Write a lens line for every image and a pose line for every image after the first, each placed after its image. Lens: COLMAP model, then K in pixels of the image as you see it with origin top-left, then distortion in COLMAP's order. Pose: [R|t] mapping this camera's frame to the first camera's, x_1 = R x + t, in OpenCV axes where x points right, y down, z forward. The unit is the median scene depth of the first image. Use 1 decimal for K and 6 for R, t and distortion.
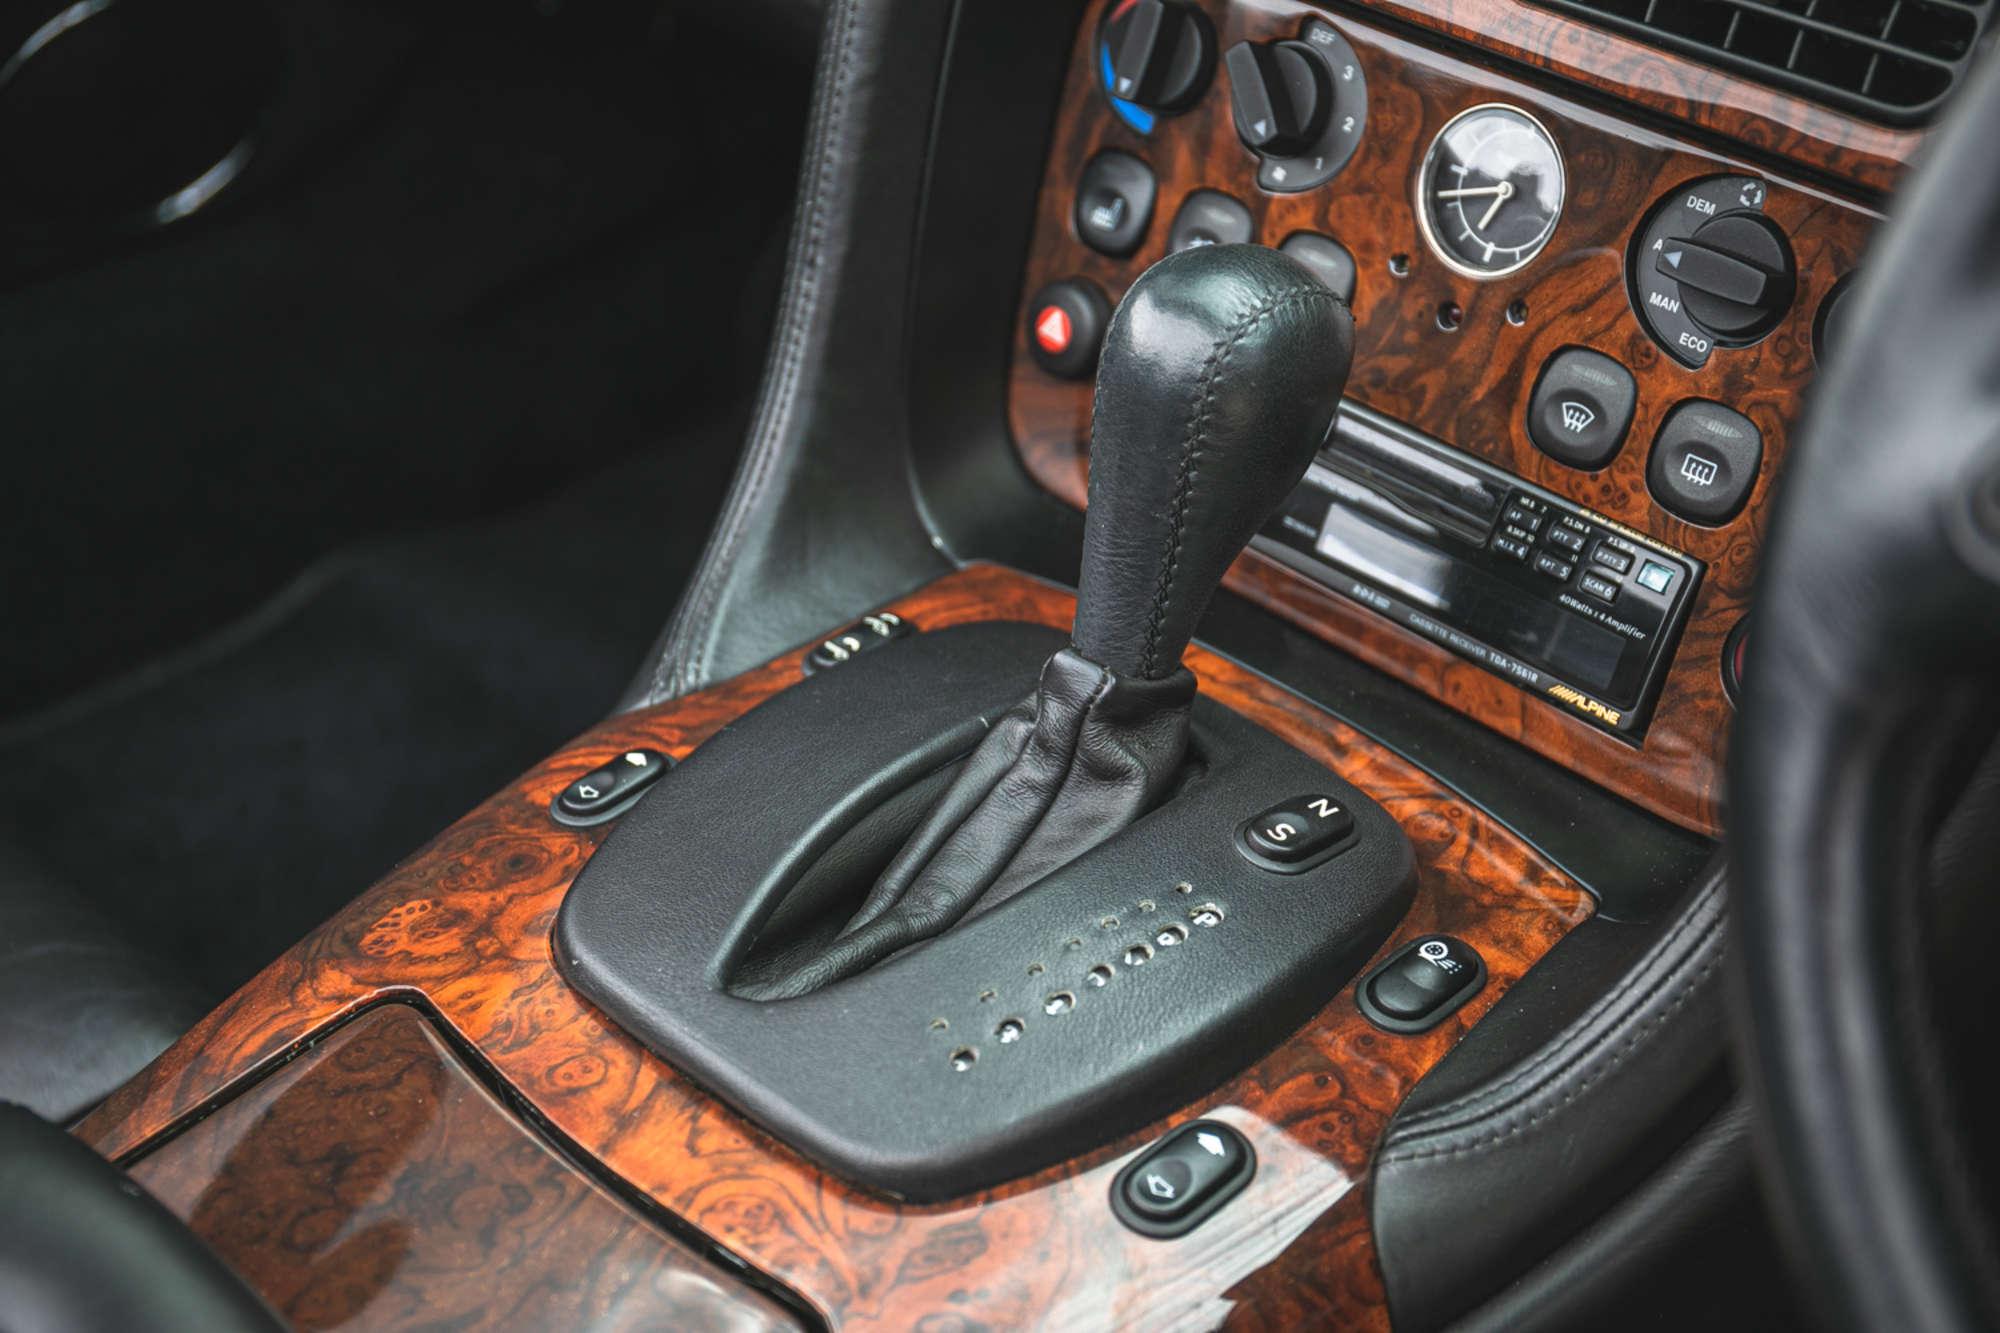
lens RADIAL K [[3082.2, 0, 1000.0], [0, 3082.2, 666.5], [0, 0, 1]] dist [-0.000638, -0.029051]
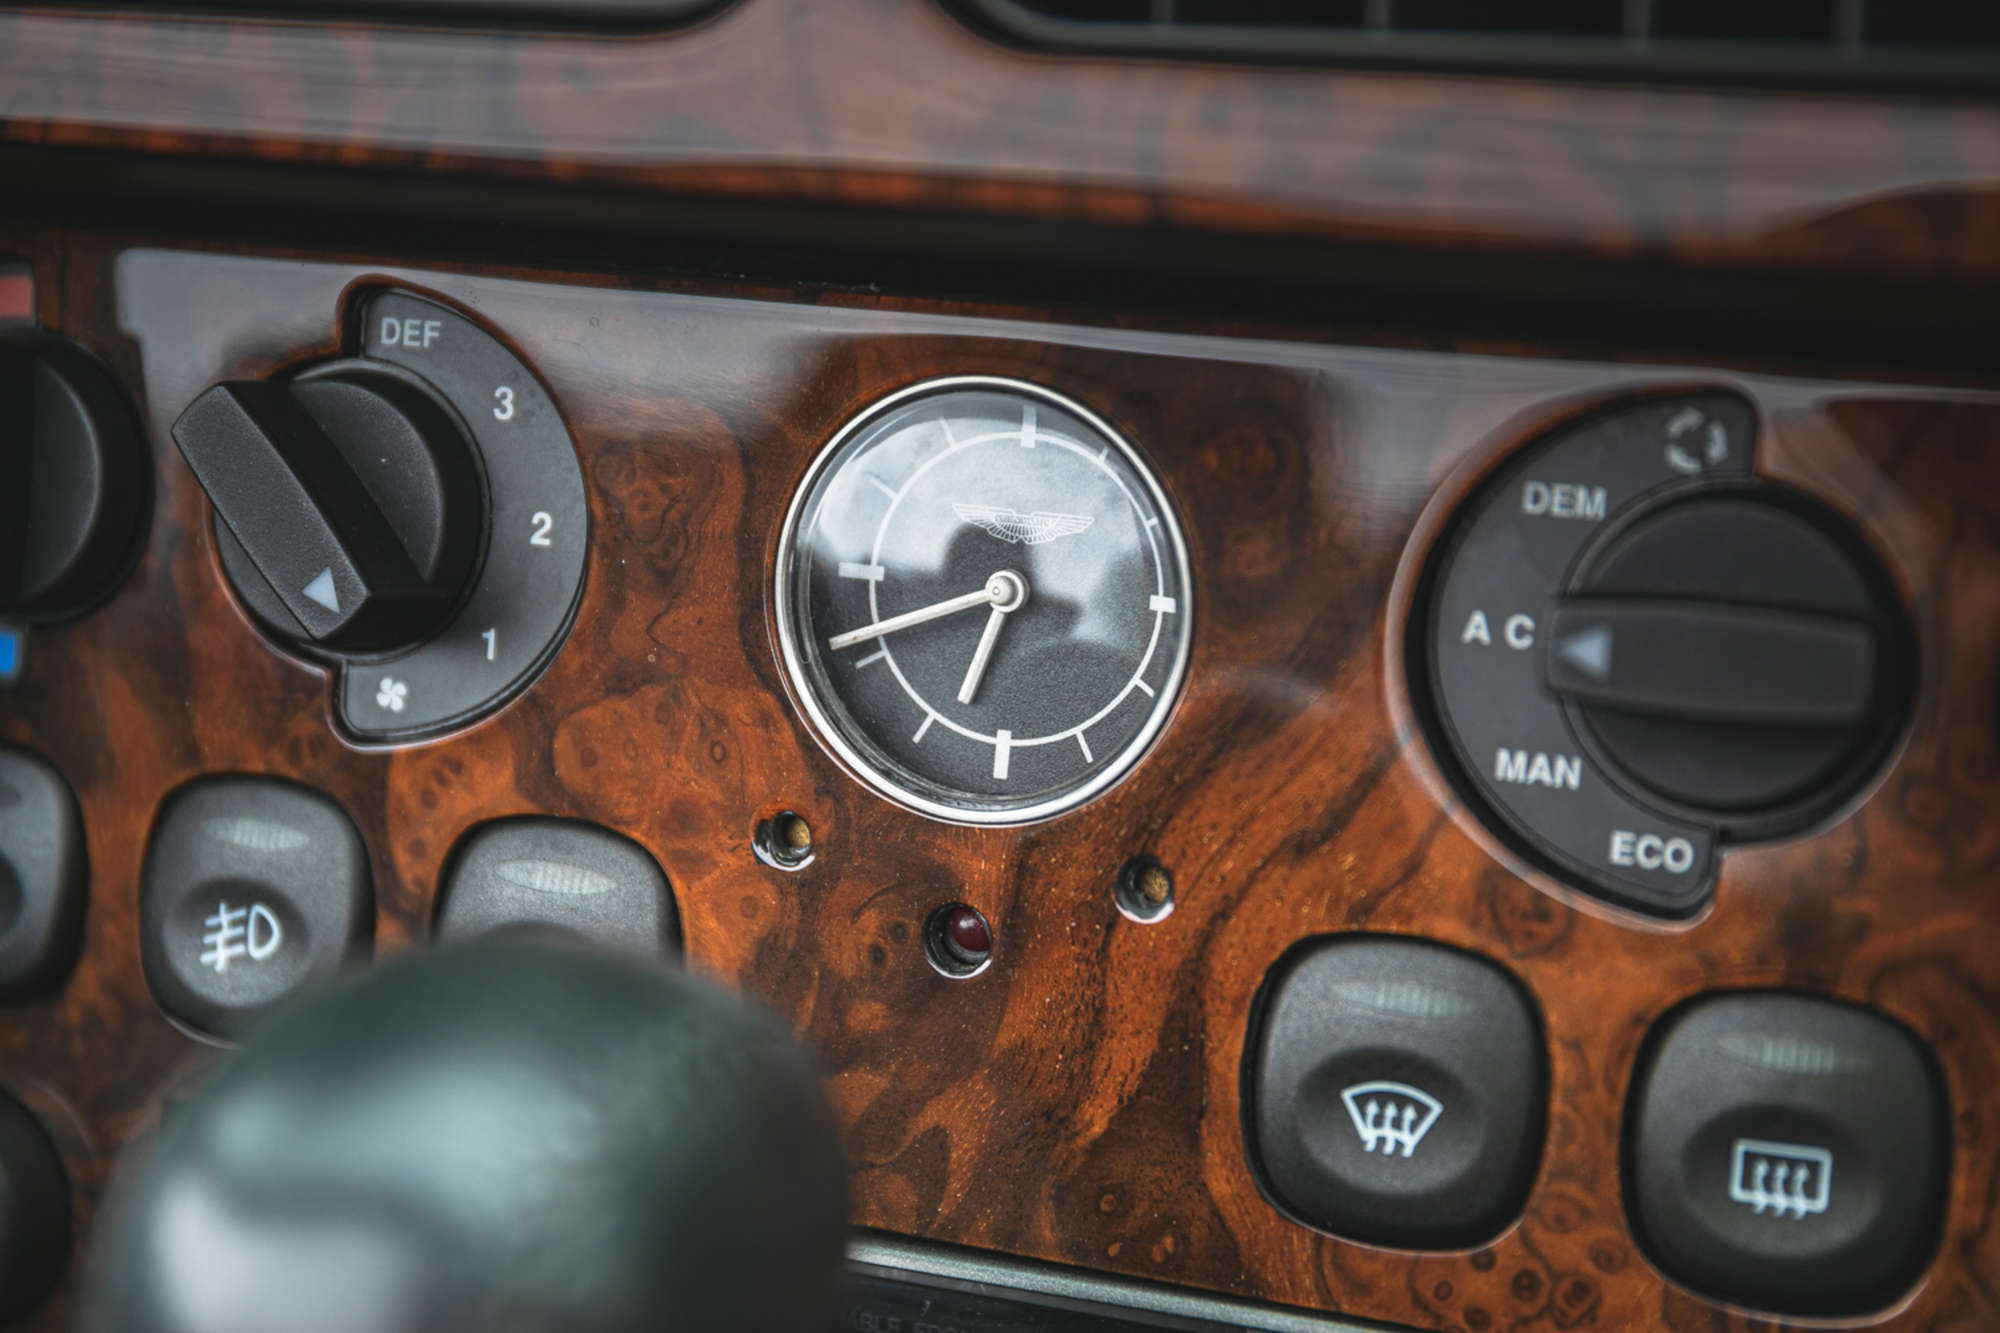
lens RADIAL K [[3388.0, 0, 1000.0], [0, 3388.0, 666.5], [0, 0, 1]] dist [0.006126, -0.025698]
pose [[0.907946, -0.245608, 0.339574, 0.017065], [0.290414, 0.952913, -0.087277, -0.110835], [-0.302148, 0.177860, 0.936521, 0.616102]]
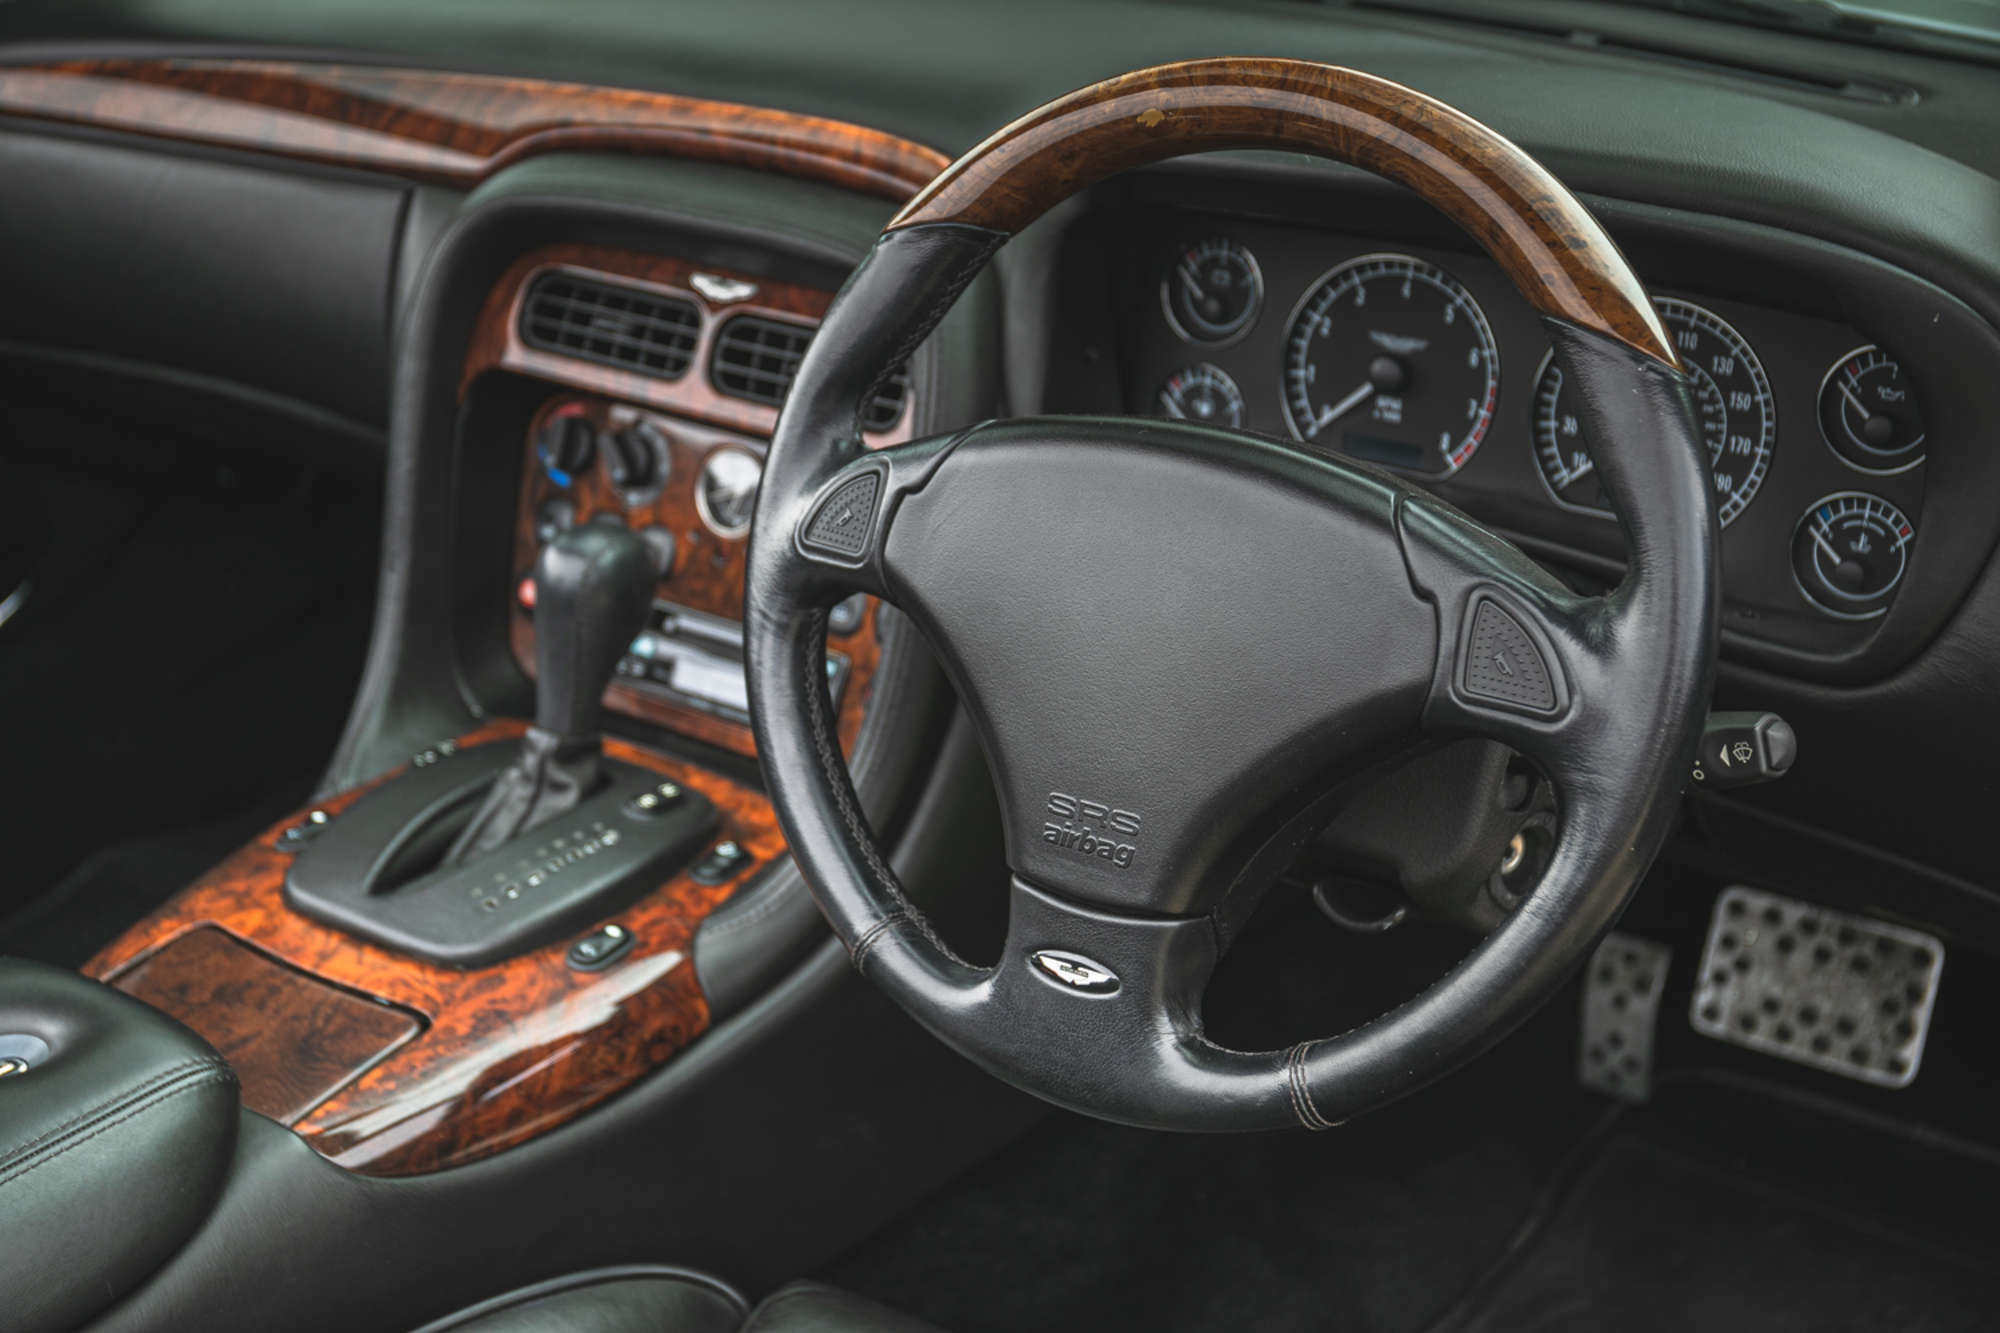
lens RADIAL K [[2849.3, 0, 1000.0], [0, 2849.3, 666.5], [0, 0, 1]] dist [0.096215, 0.004933]
pose [[0.986816, -0.100834, 0.126594, 0.086133], [0.118920, 0.982324, -0.144561, 0.248240], [-0.109779, 0.157710, 0.981364, -0.824027]]
